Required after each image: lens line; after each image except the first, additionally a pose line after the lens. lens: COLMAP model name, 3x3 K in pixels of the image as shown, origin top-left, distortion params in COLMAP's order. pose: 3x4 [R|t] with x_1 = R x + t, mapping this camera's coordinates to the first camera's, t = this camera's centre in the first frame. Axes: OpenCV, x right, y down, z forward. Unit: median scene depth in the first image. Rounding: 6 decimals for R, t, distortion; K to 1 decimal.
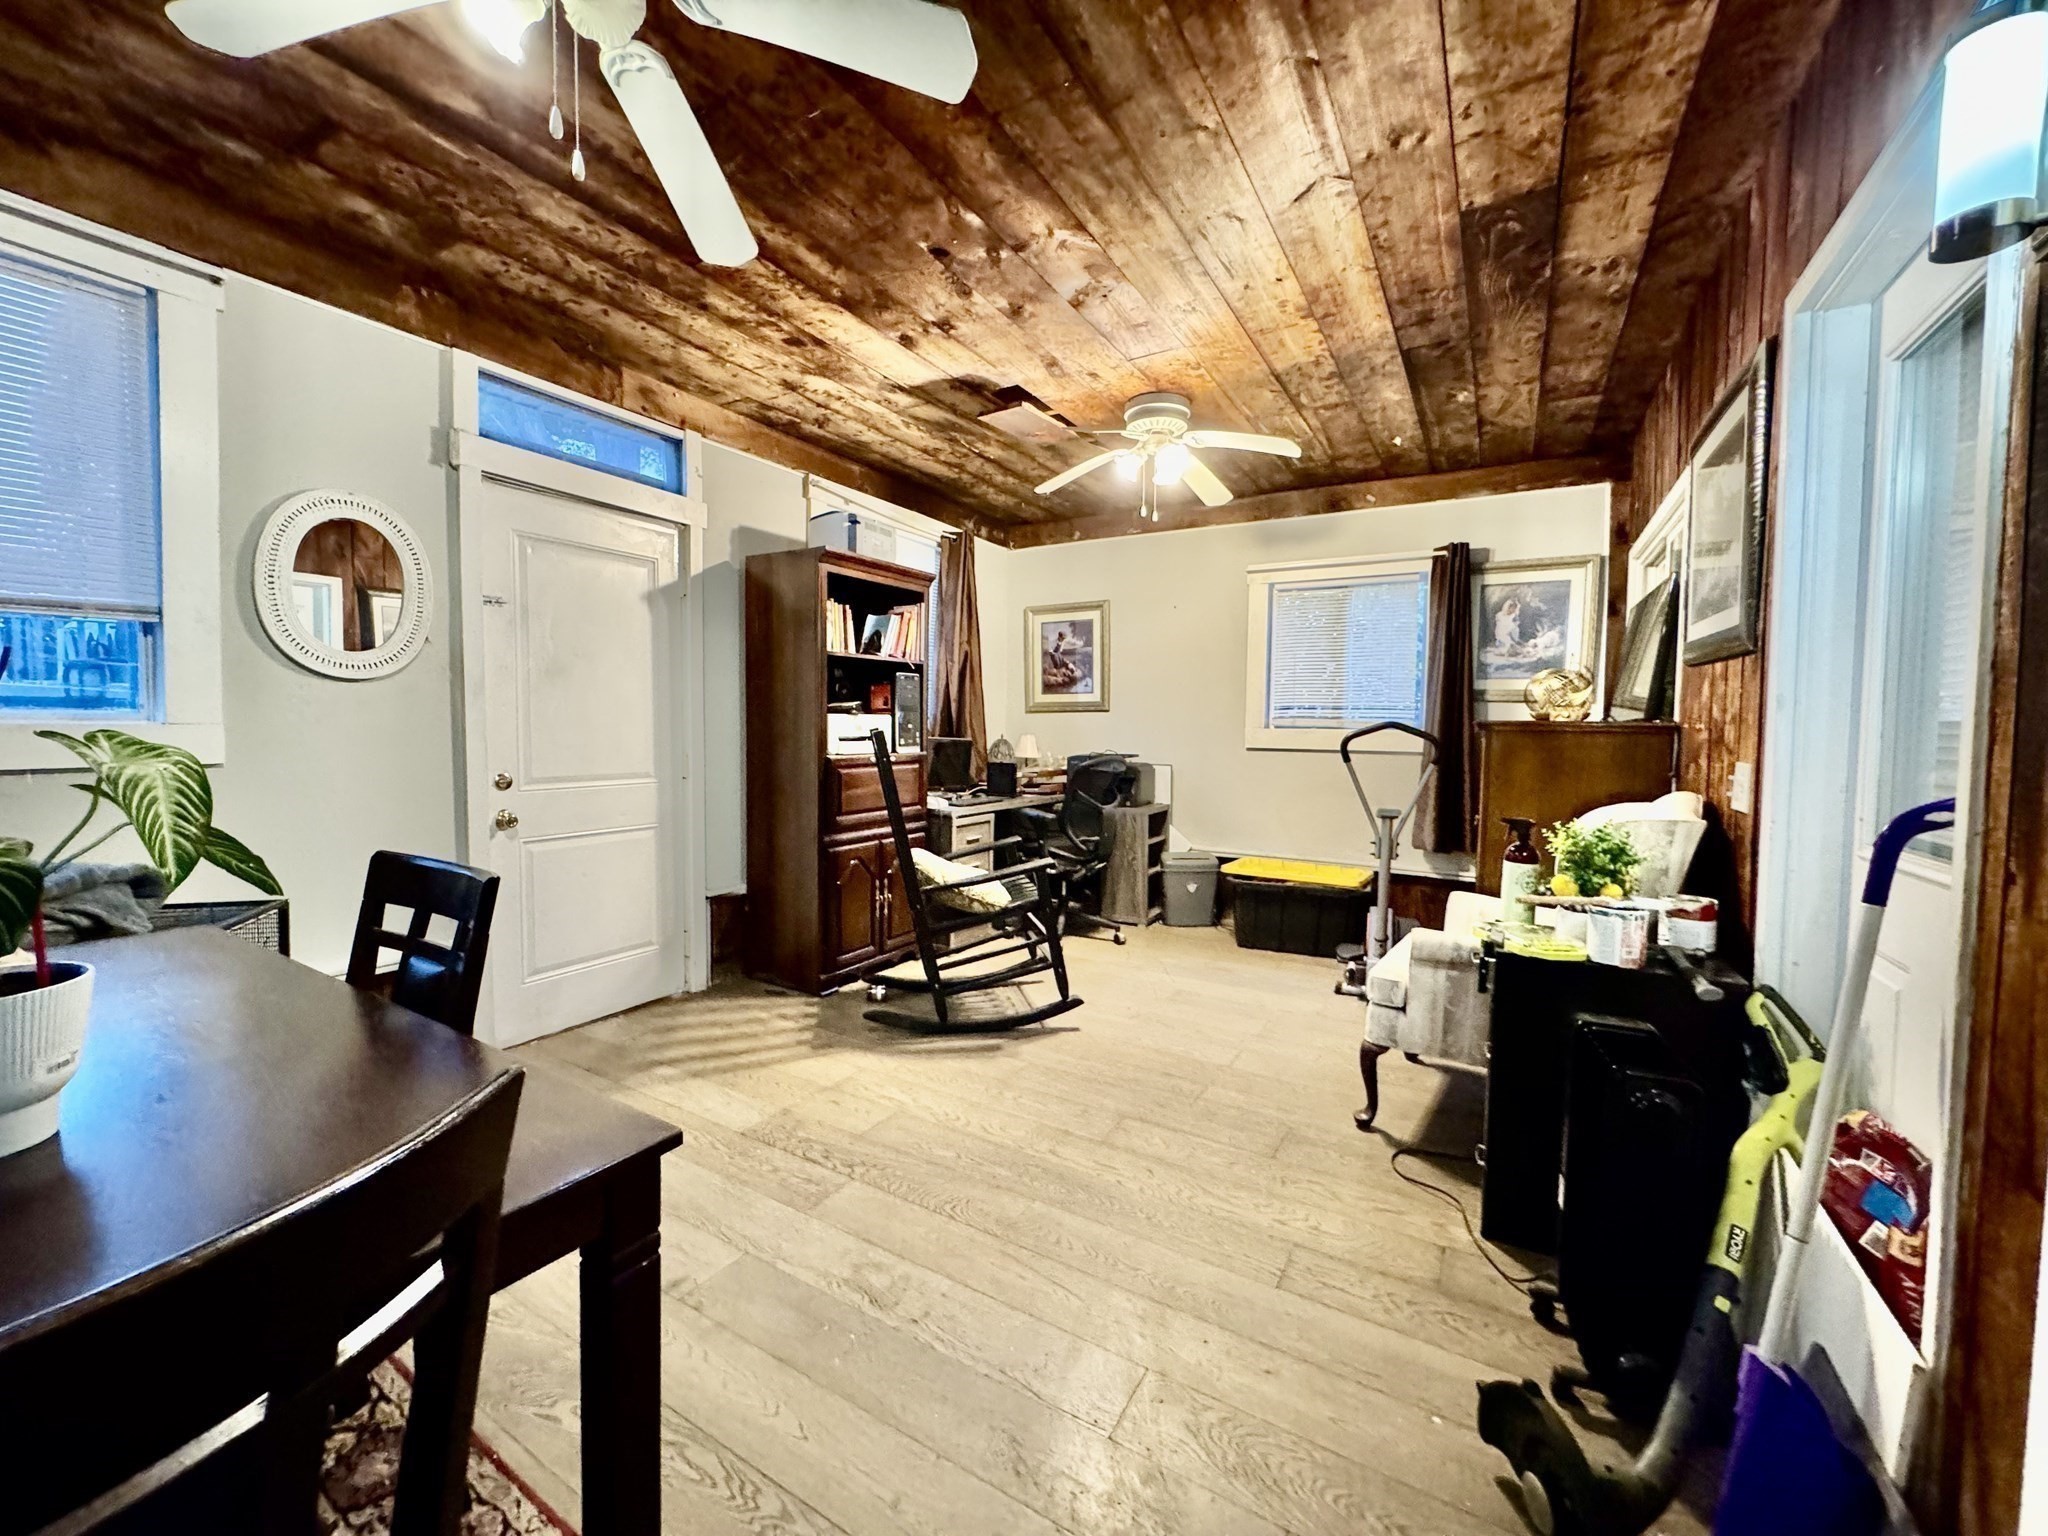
lens RADIAL K [[816.3, 0, 1019.6], [0, 816.3, 758.0], [0, 0, 1]] dist [-0.003131, 0.000083]
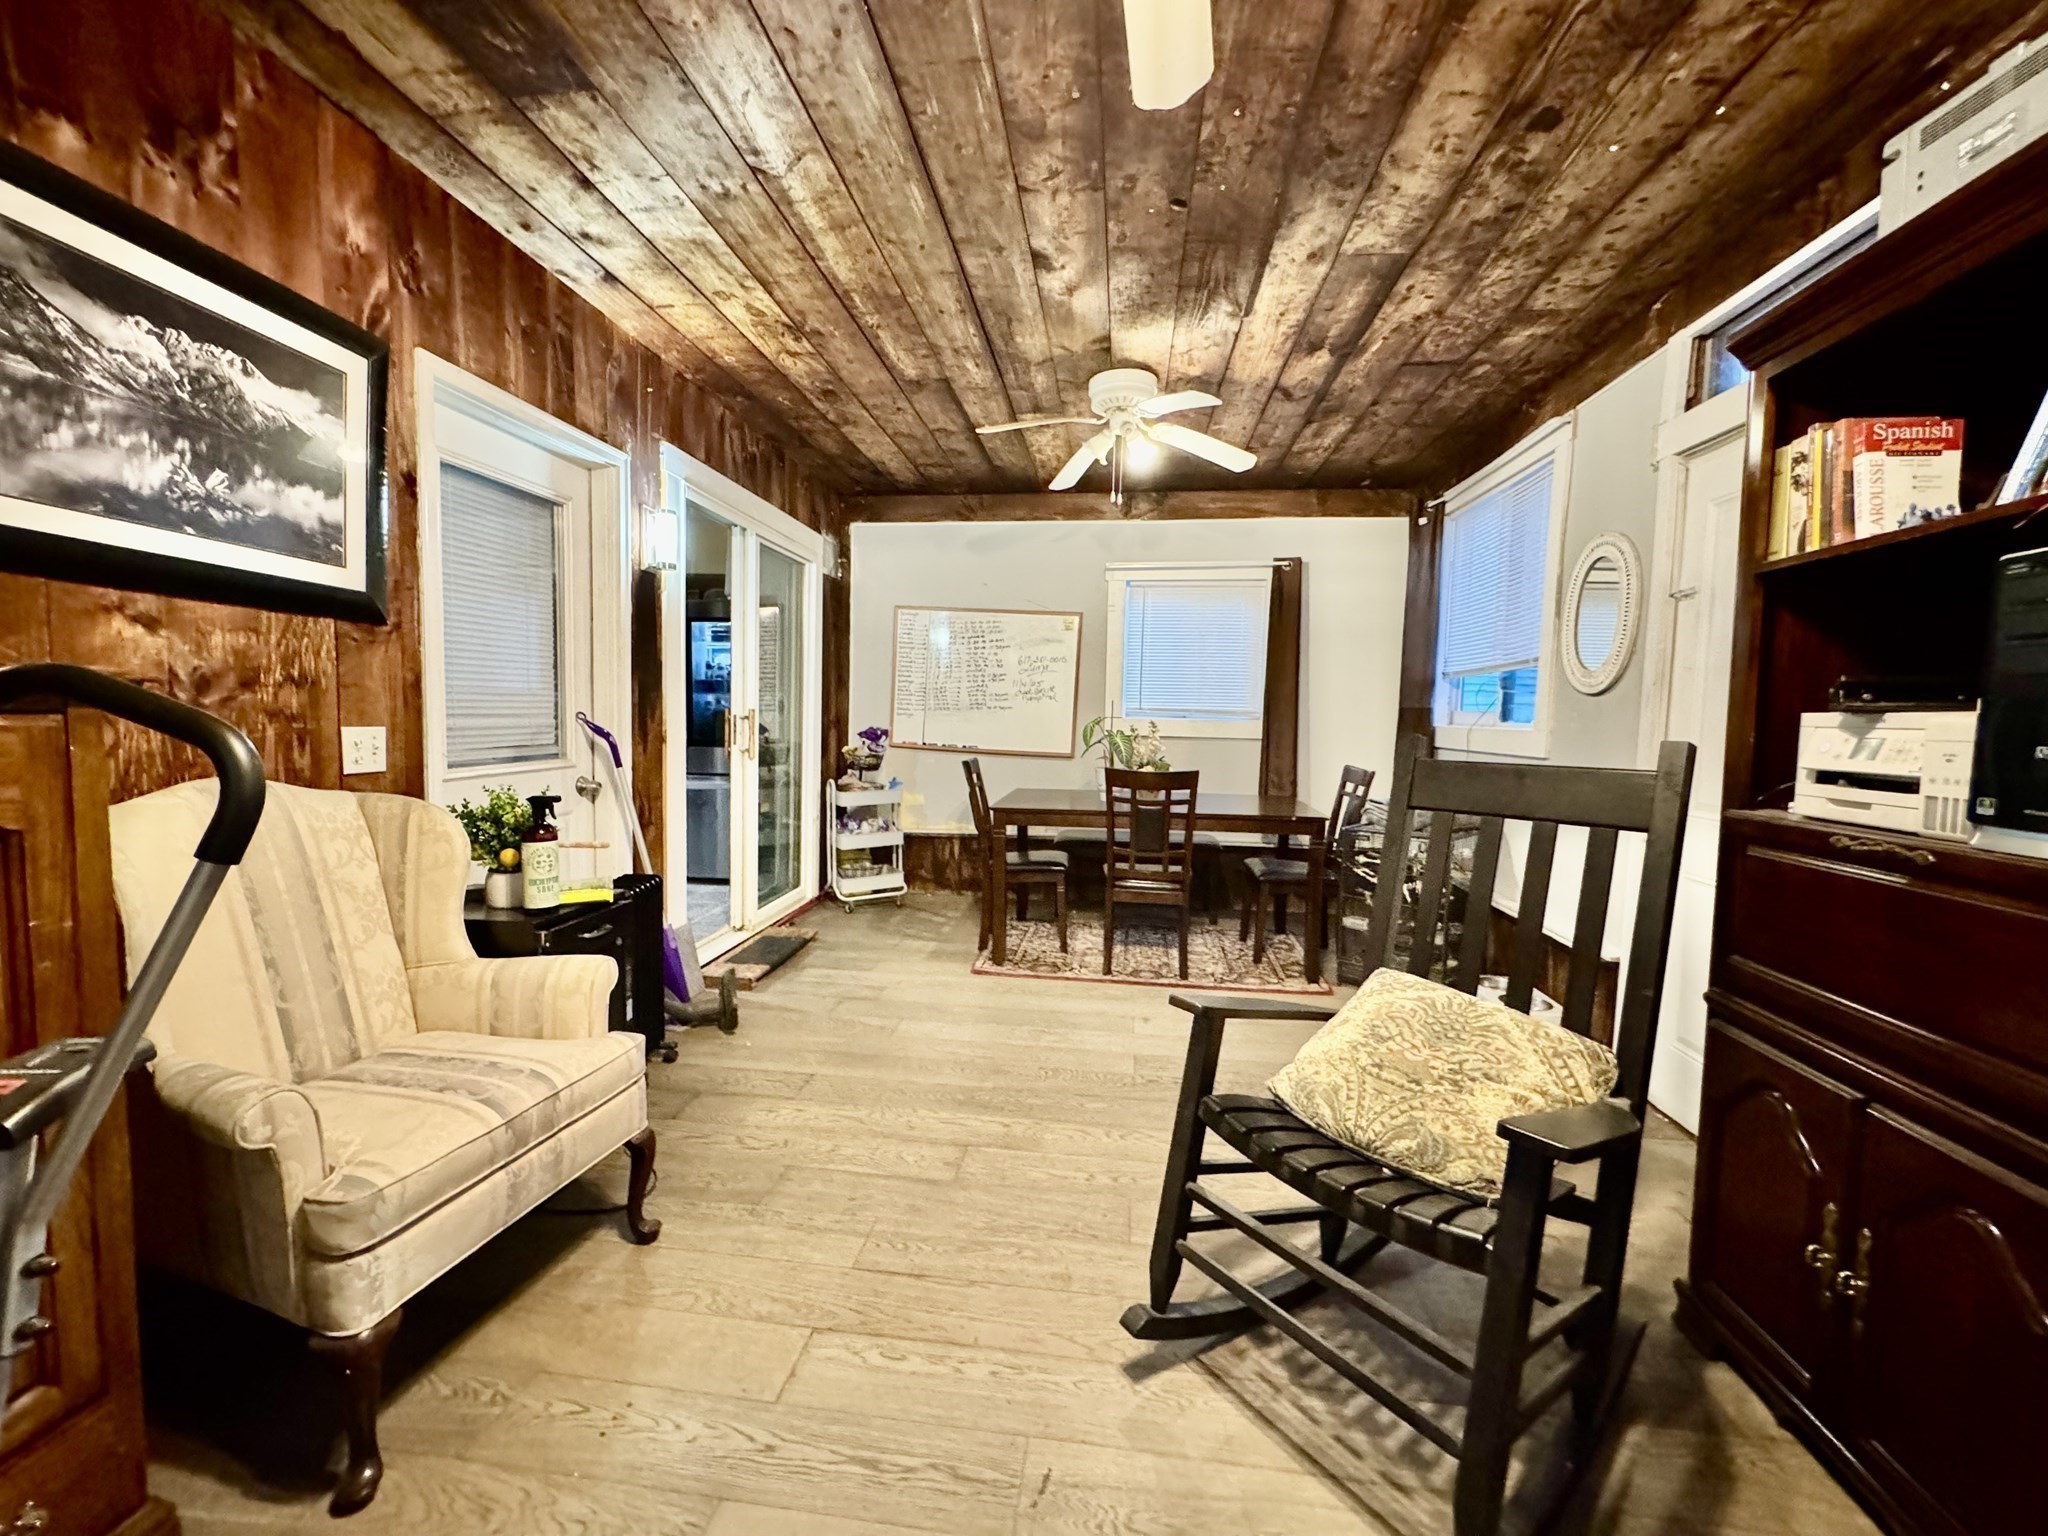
lens RADIAL K [[816.3, 0, 1020.5], [0, 816.3, 771.3], [0, 0, 1]] dist [-0.003131, 0.000083]
pose [[-0.916314, -0.001215, -0.400459, 0.410205], [-0.050124, 0.992479, 0.111680, -0.079397], [0.397312, 0.122407, -0.909483, 1.767517]]
